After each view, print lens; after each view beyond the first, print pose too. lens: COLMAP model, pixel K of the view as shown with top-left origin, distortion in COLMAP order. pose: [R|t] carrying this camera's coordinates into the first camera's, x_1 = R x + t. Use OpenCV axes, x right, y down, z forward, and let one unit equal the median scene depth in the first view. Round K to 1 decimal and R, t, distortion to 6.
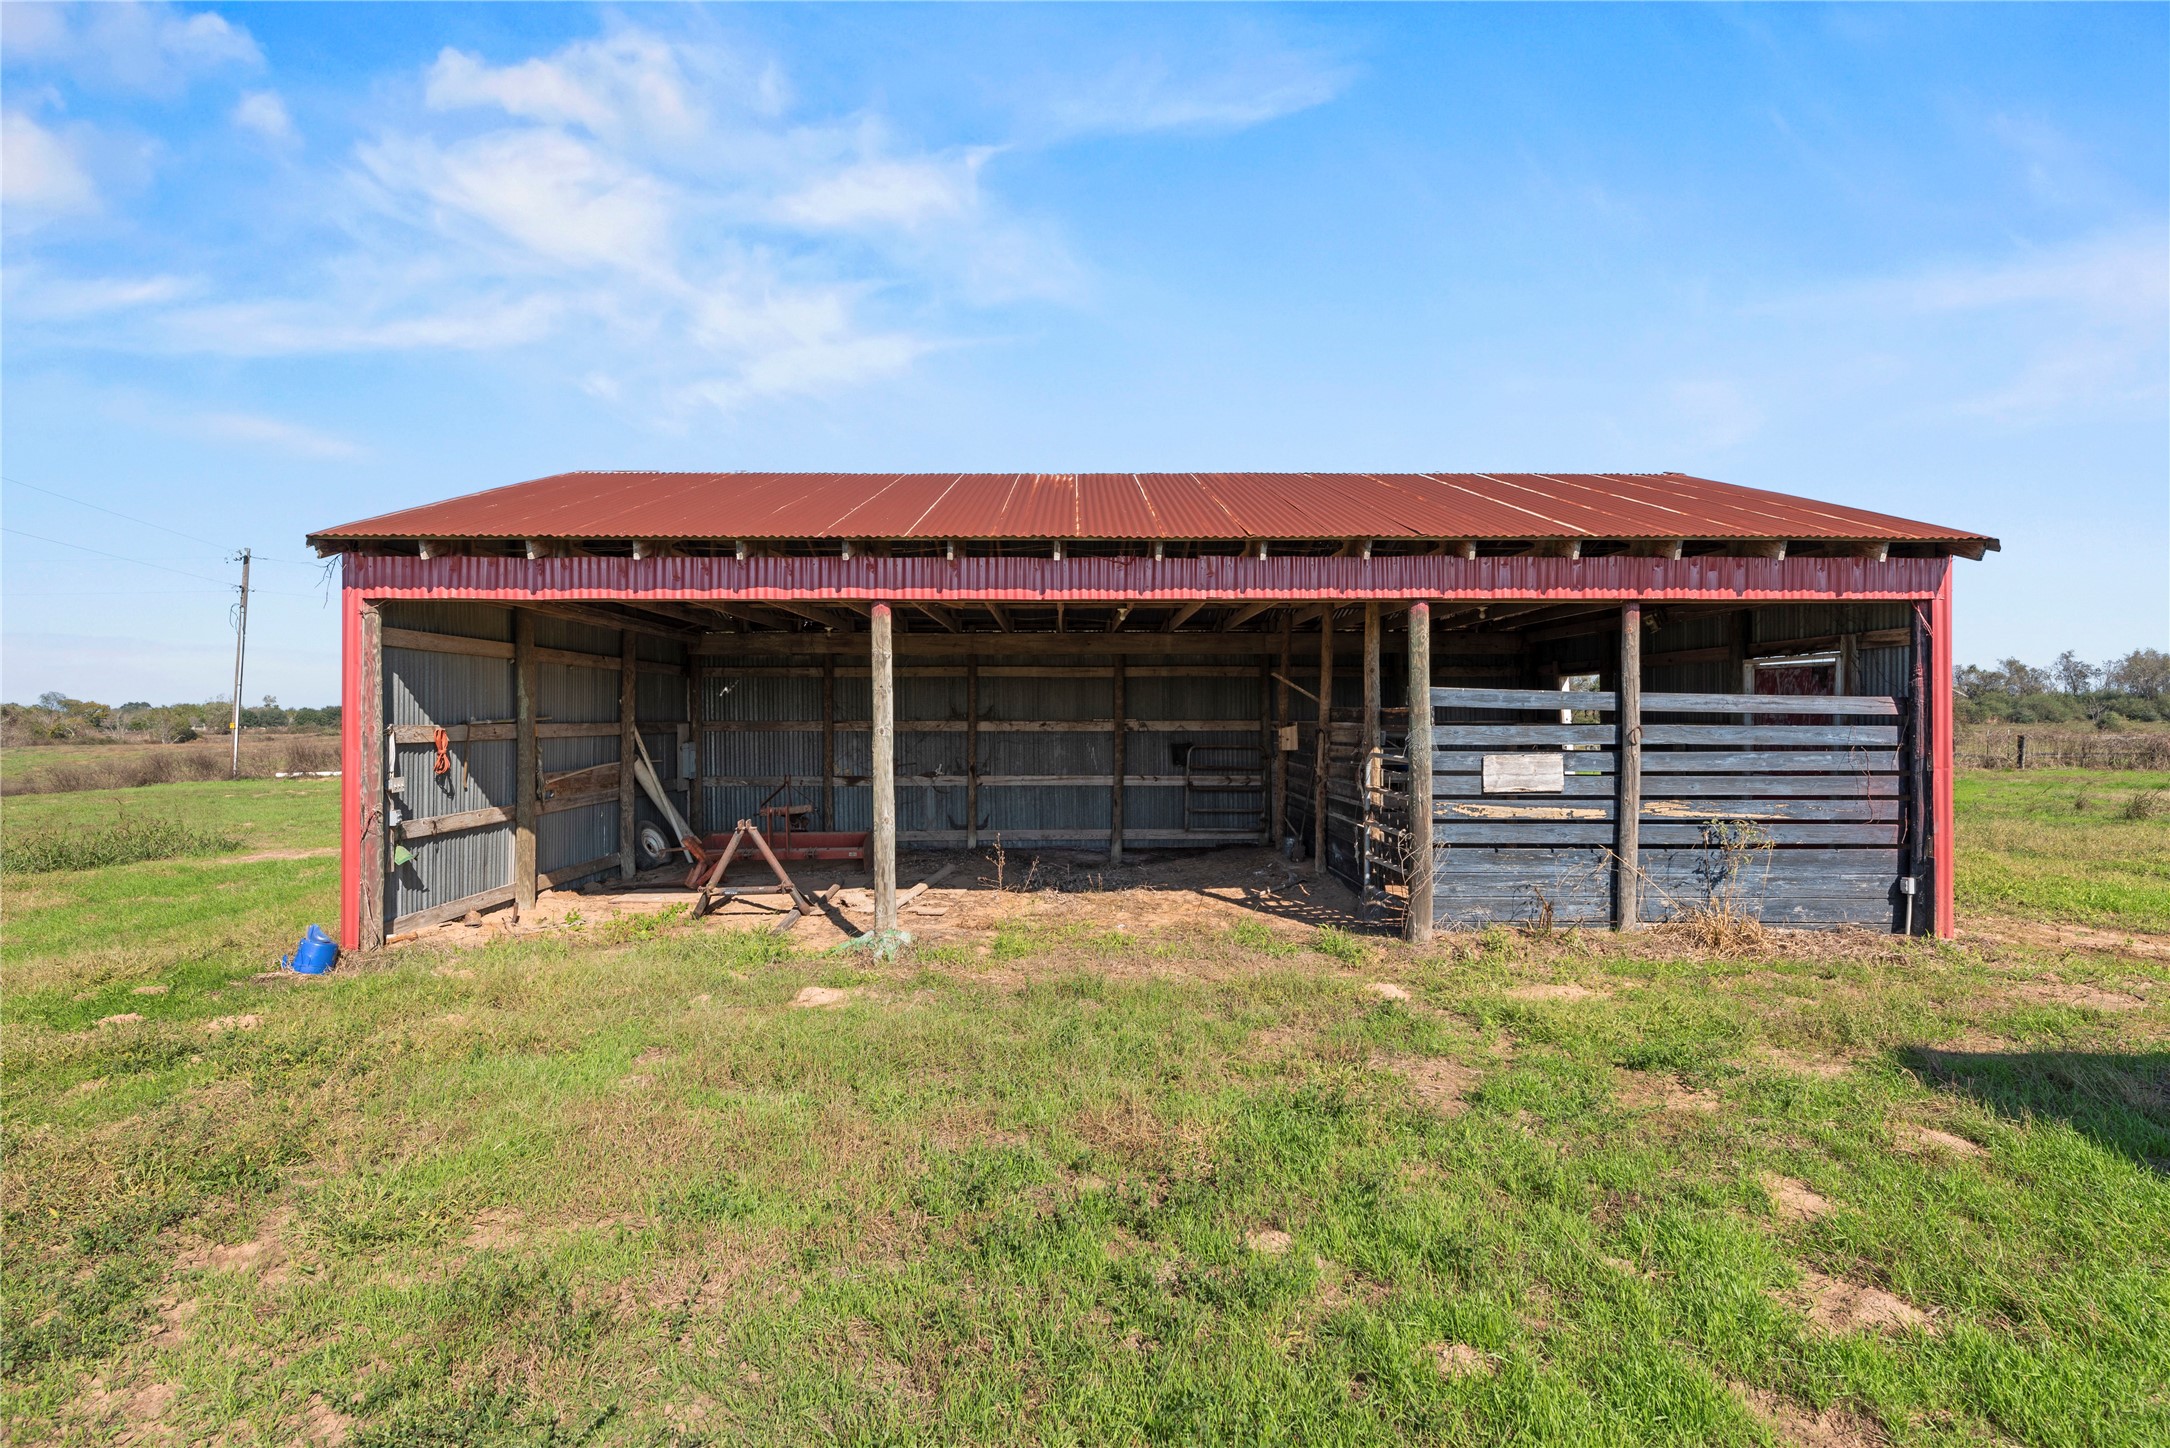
lens RADIAL K [[1090.8, 0, 1085.0], [0, 1090.8, 724.0], [0, 0, 1]] dist [-0.016707, -0.000074]
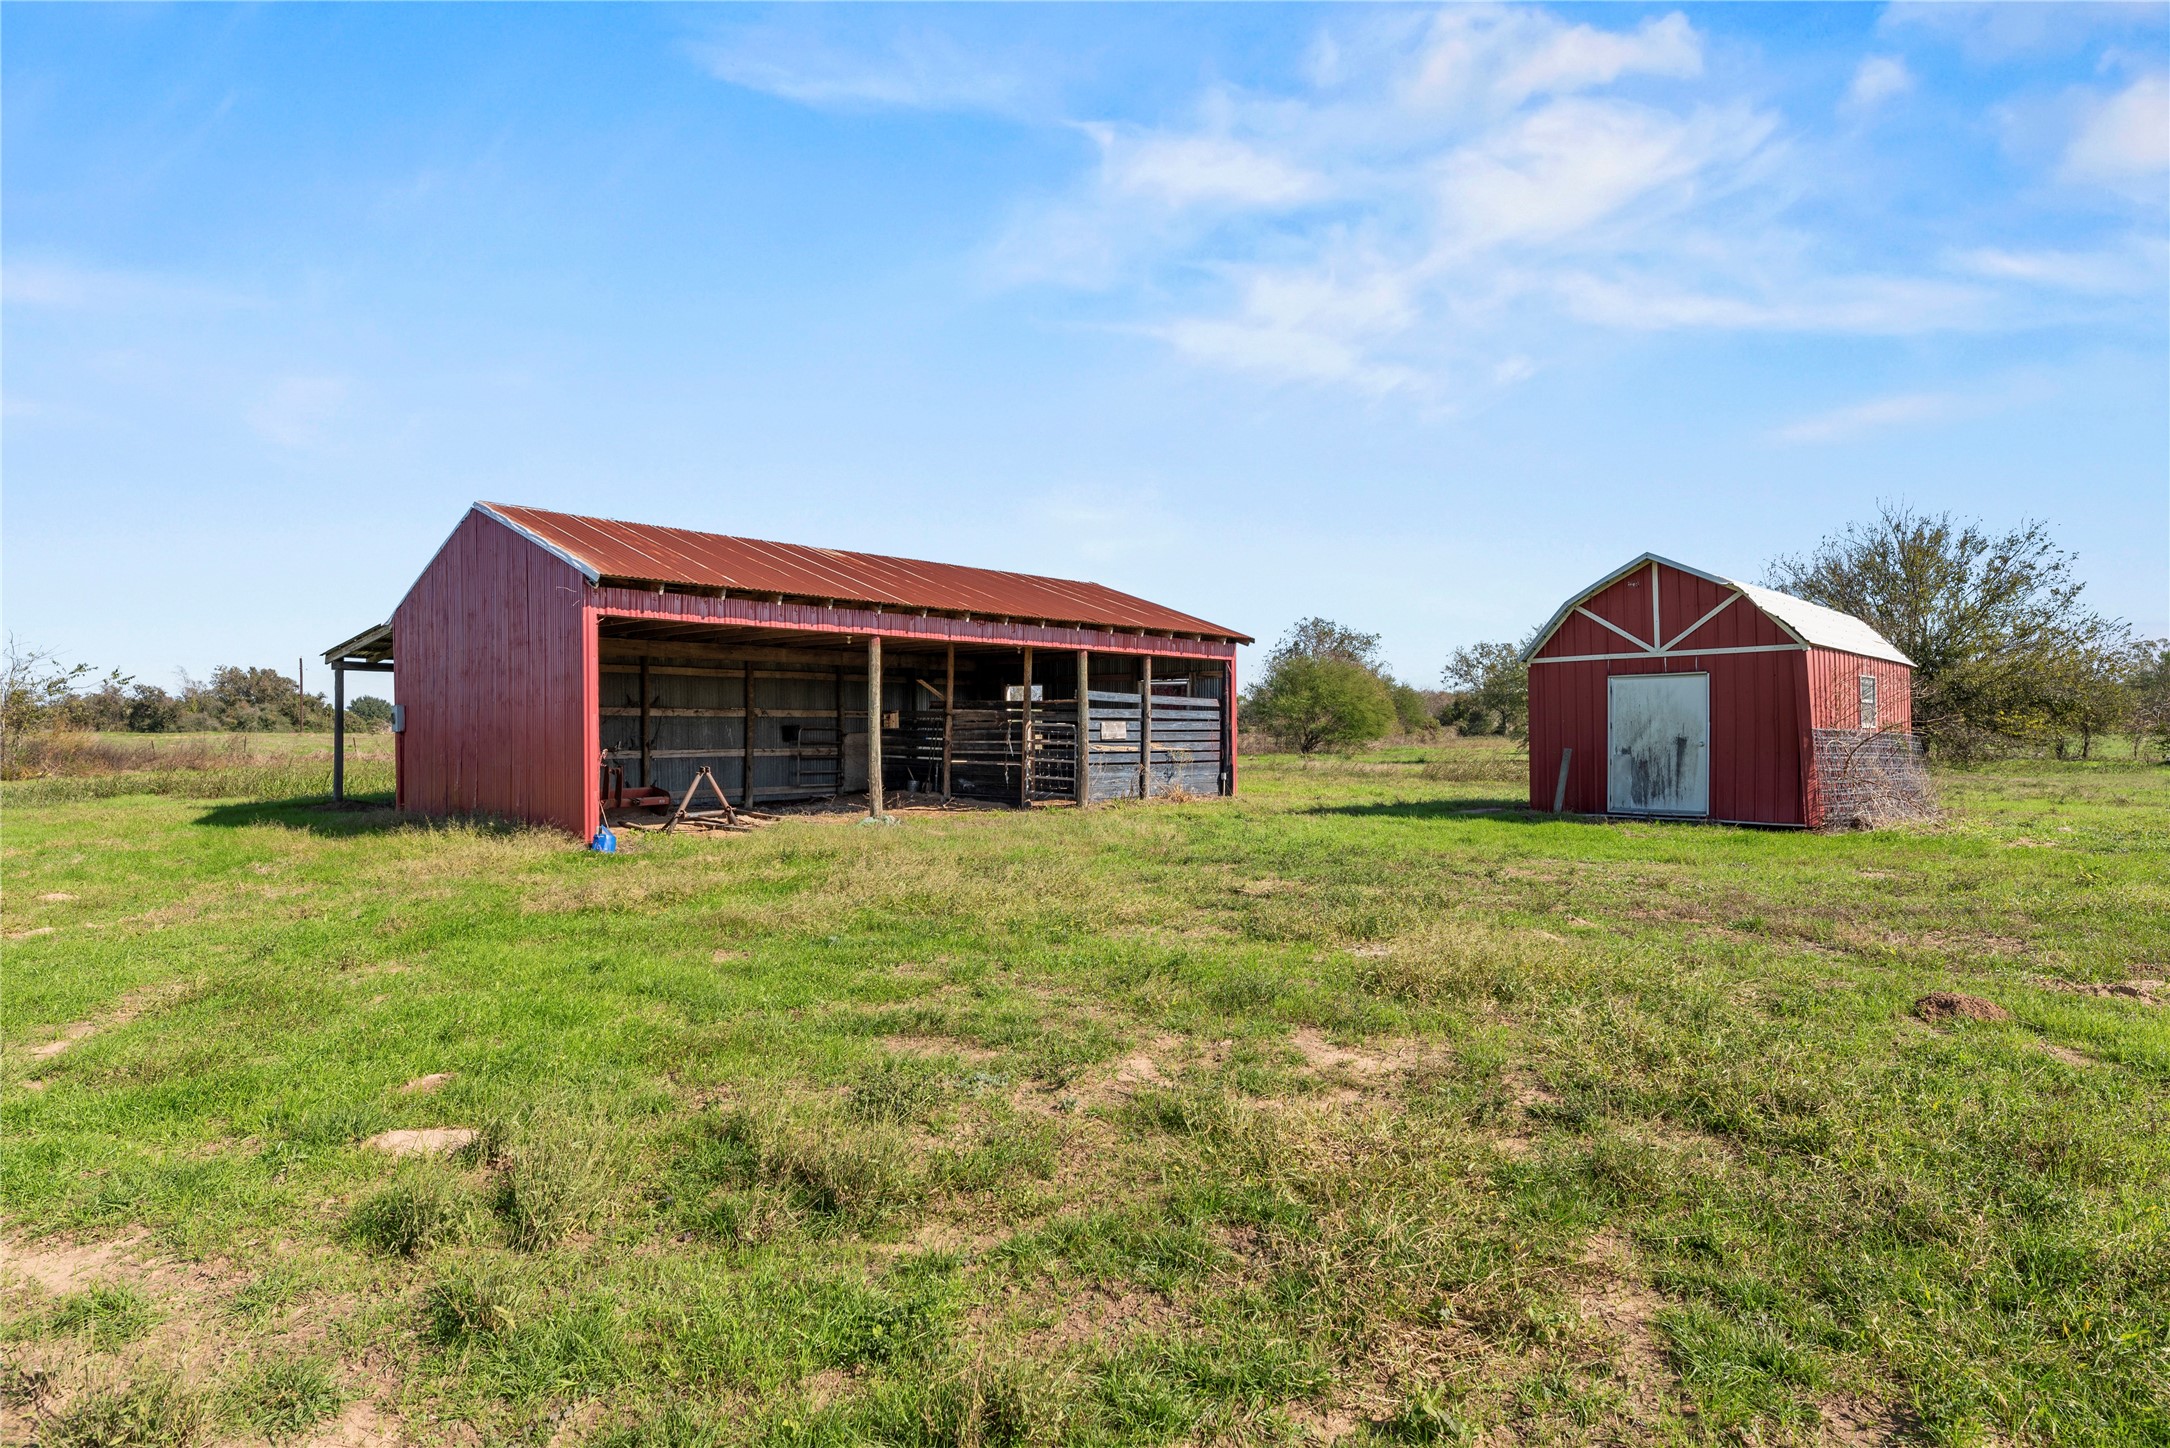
lens RADIAL K [[1129.9, 0, 1085.0], [0, 1129.9, 724.0], [0, 0, 1]] dist [-0.000582, -0.000064]
pose [[0.689200, 0.002131, 0.724568, -1.289498], [0.001732, 0.999988, -0.004589, 0.041753], [-0.724569, 0.004418, 0.689188, -0.530212]]
